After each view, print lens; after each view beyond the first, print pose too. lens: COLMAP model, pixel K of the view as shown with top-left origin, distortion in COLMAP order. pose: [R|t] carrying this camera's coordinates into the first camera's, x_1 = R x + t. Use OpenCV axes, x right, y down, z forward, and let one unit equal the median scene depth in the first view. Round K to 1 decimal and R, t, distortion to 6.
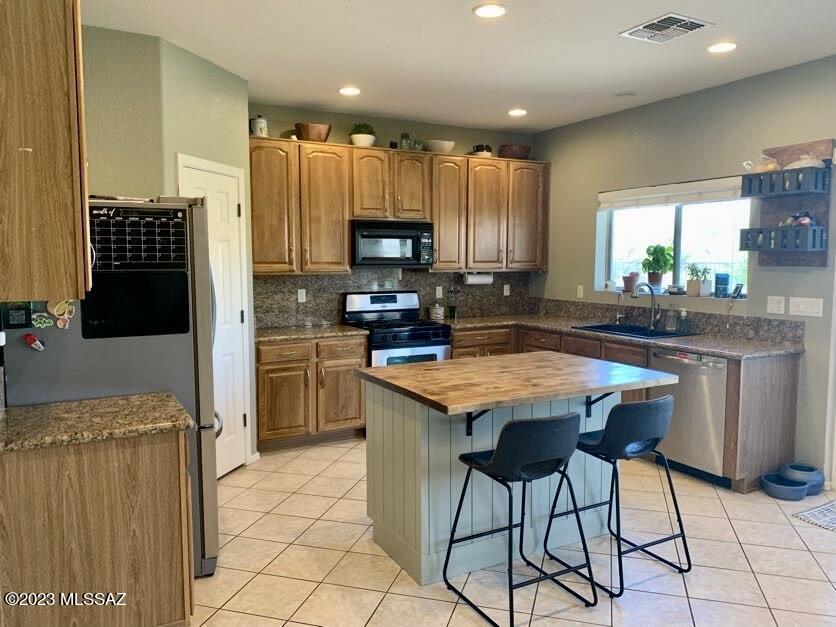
lens RADIAL K [[634.9, 0, 424.7], [0, 634.9, 316.3], [0, 0, 1]] dist [0.056764, -0.076495]
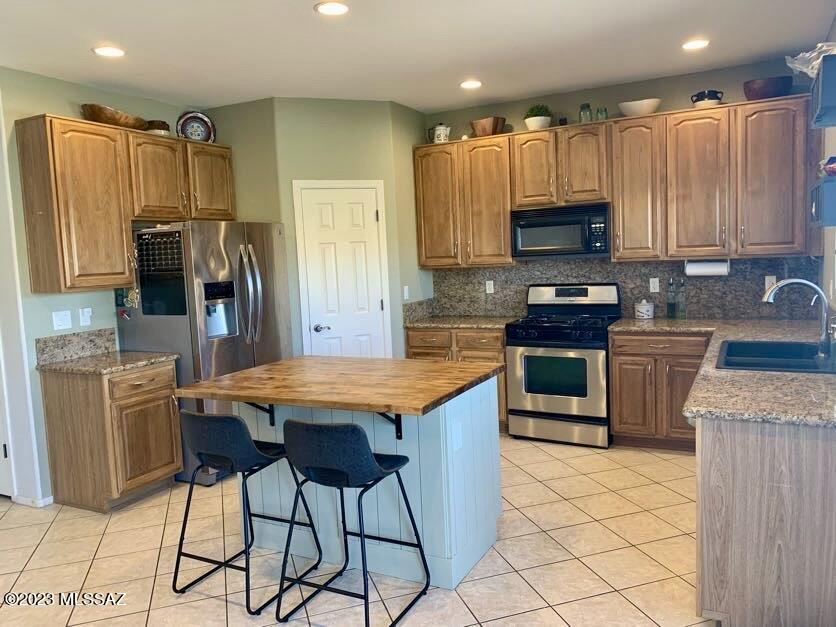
lens RADIAL K [[634.9, 0, 421.5], [0, 634.9, 313.4], [0, 0, 1]] dist [0.056764, -0.076495]
pose [[0.558193, 0.055336, -0.827864, 0.608961], [-0.032782, 0.998465, 0.044636, -0.032449], [0.829063, 0.002223, 0.559150, 0.335042]]
